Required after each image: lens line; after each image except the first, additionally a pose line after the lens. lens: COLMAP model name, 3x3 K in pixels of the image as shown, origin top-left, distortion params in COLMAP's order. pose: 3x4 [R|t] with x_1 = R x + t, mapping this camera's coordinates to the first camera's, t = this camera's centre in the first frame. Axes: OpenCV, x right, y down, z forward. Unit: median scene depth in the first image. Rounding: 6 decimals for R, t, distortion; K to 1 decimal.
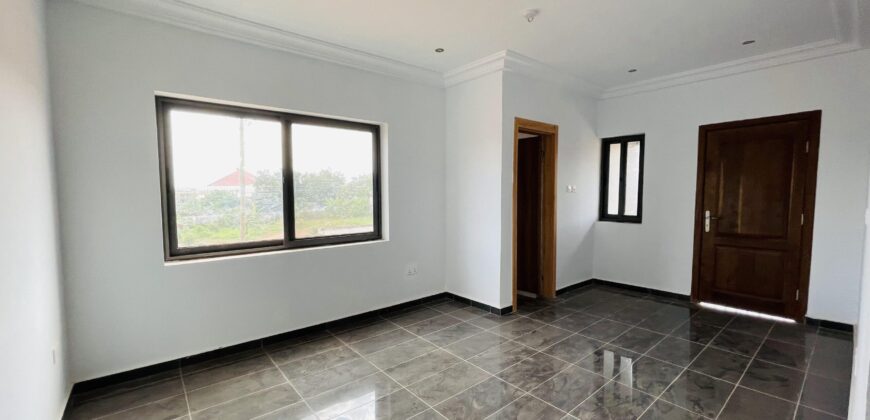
lens RADIAL K [[352.9, 0, 432.7], [0, 352.9, 212.7], [0, 0, 1]] dist [0.000155, 0.000033]
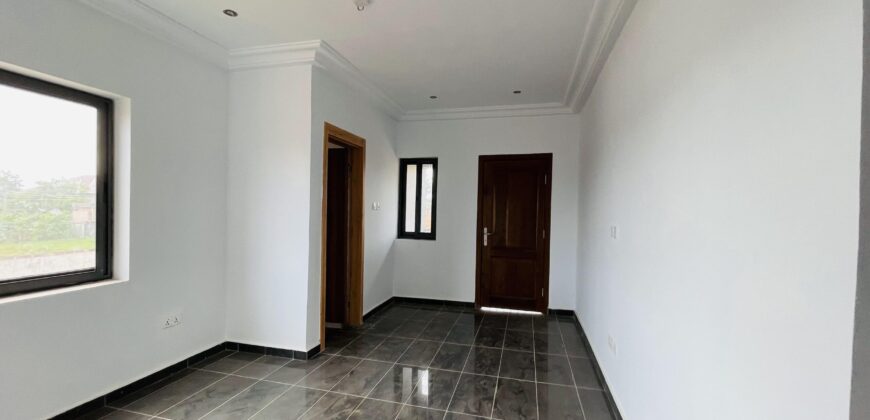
lens RADIAL K [[352.9, 0, 432.7], [0, 352.9, 212.7], [0, 0, 1]] dist [0.000155, 0.000033]
pose [[0.812897, 0.014353, 0.582230, -0.048899], [0.012904, 0.999007, -0.042643, -0.008794], [-0.582264, 0.042178, 0.811905, 0.149149]]
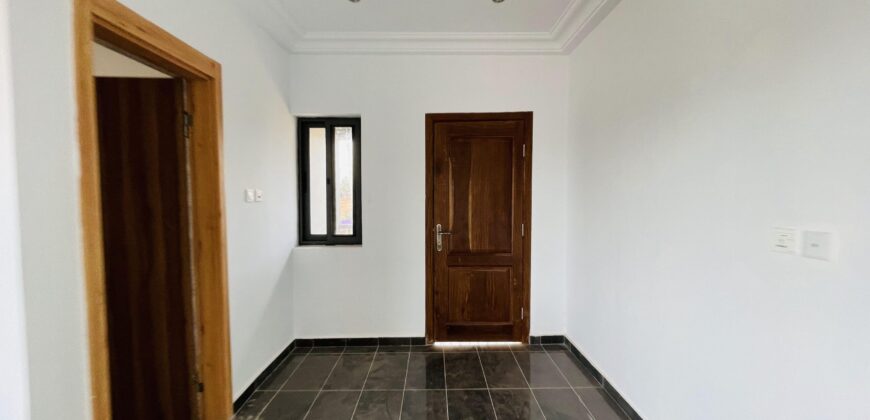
lens RADIAL K [[352.9, 0, 432.7], [0, 352.9, 212.7], [0, 0, 1]] dist [0.000155, 0.000033]
pose [[0.638396, -0.035428, 0.768893, 0.175906], [0.048591, 0.998803, 0.005677, -0.036642], [-0.768173, 0.033738, 0.639353, 0.518189]]
